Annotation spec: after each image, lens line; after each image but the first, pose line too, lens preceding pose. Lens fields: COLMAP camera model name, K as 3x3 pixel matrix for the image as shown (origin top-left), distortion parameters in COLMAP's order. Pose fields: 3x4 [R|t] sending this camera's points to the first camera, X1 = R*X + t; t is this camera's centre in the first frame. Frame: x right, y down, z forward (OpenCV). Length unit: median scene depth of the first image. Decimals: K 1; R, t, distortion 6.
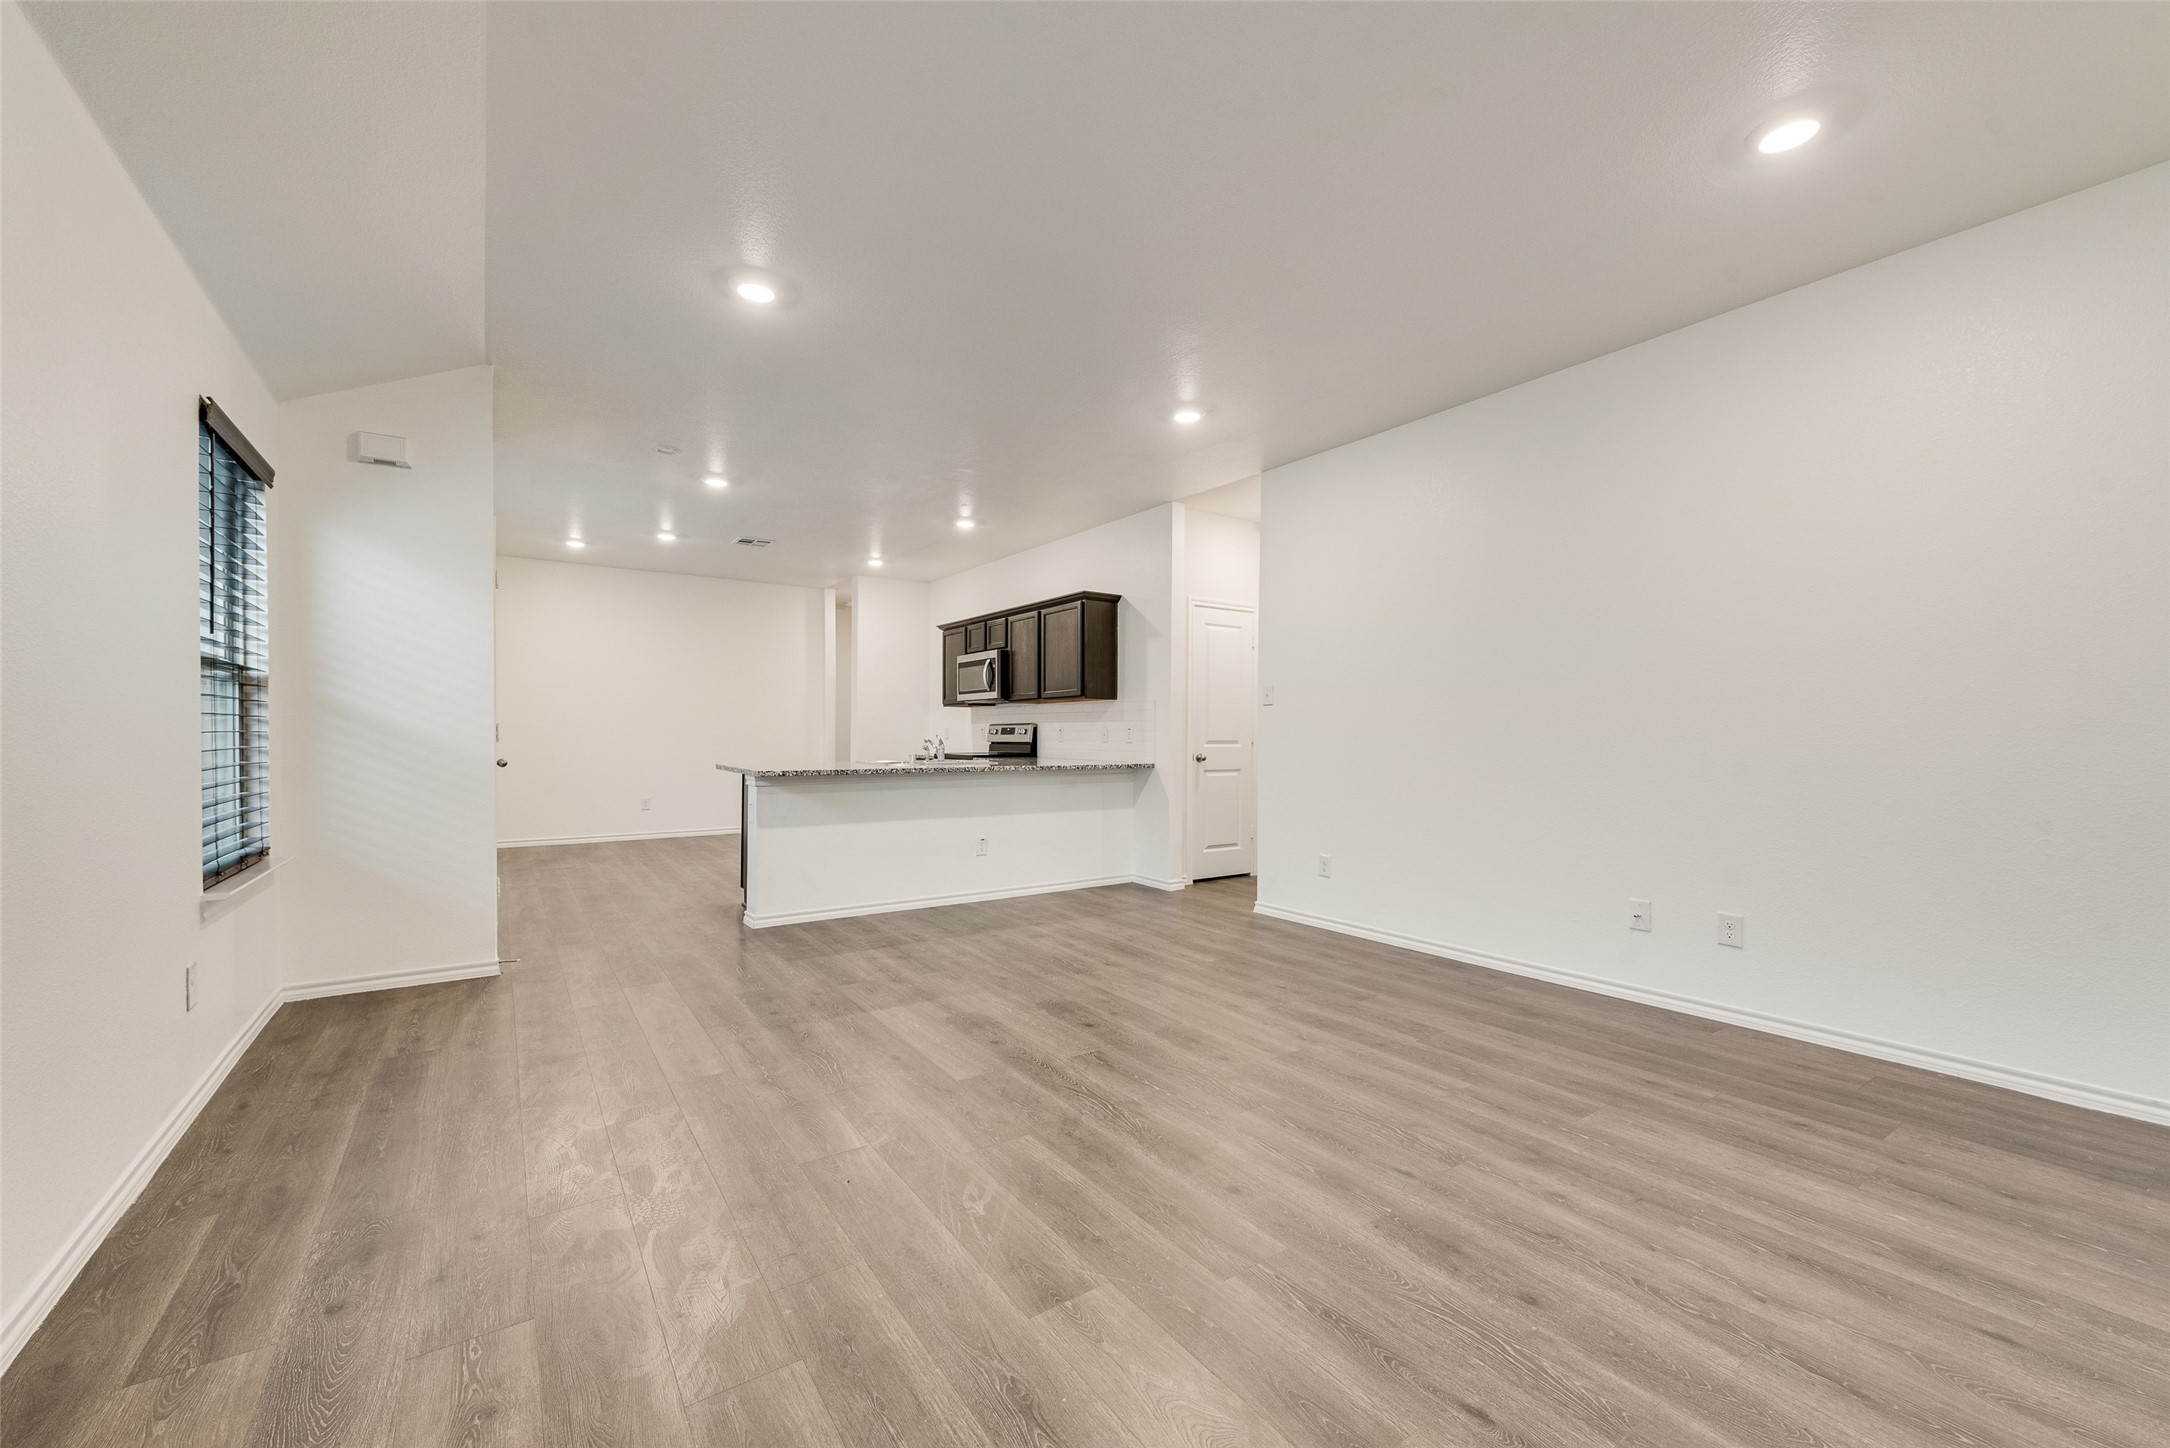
lens RADIAL K [[853.5, 0, 1090.8], [0, 853.5, 730.6], [0, 0, 1]] dist [0.012513, -0.000399]
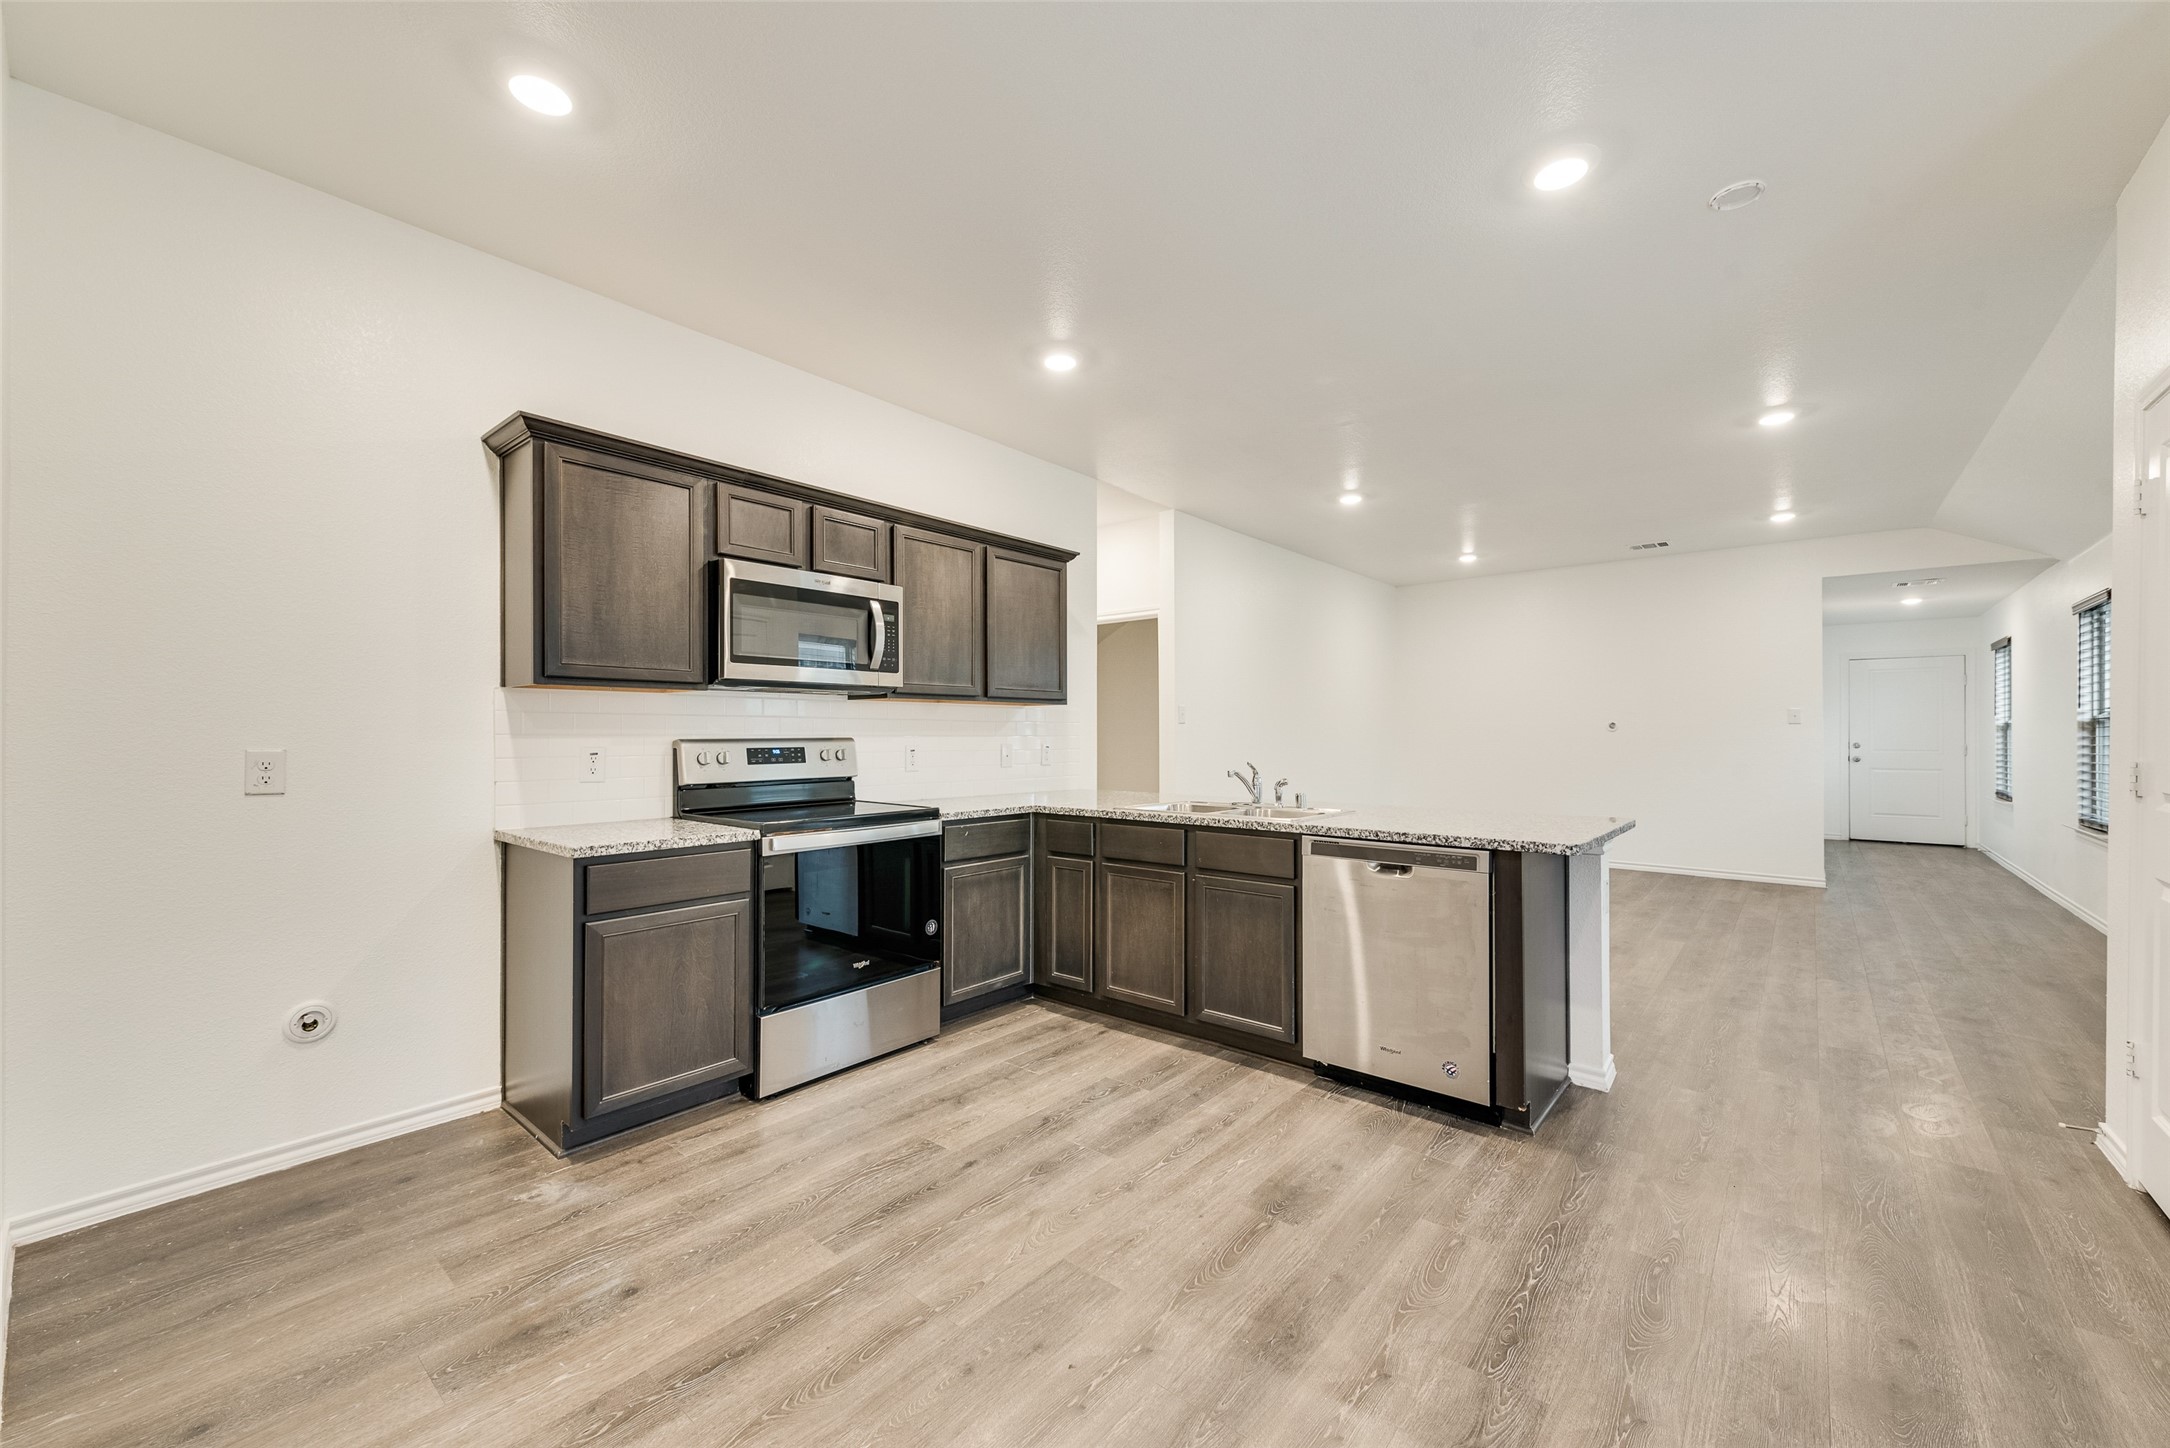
lens RADIAL K [[853.5, 0, 1087.9], [0, 853.5, 732.0], [0, 0, 1]] dist [0.012513, -0.000399]
pose [[-0.255867, 0.001649, 0.966711, -0.673287], [-0.002502, 0.999994, -0.002368, -0.013120], [-0.966709, -0.003025, -0.255862, 1.138607]]
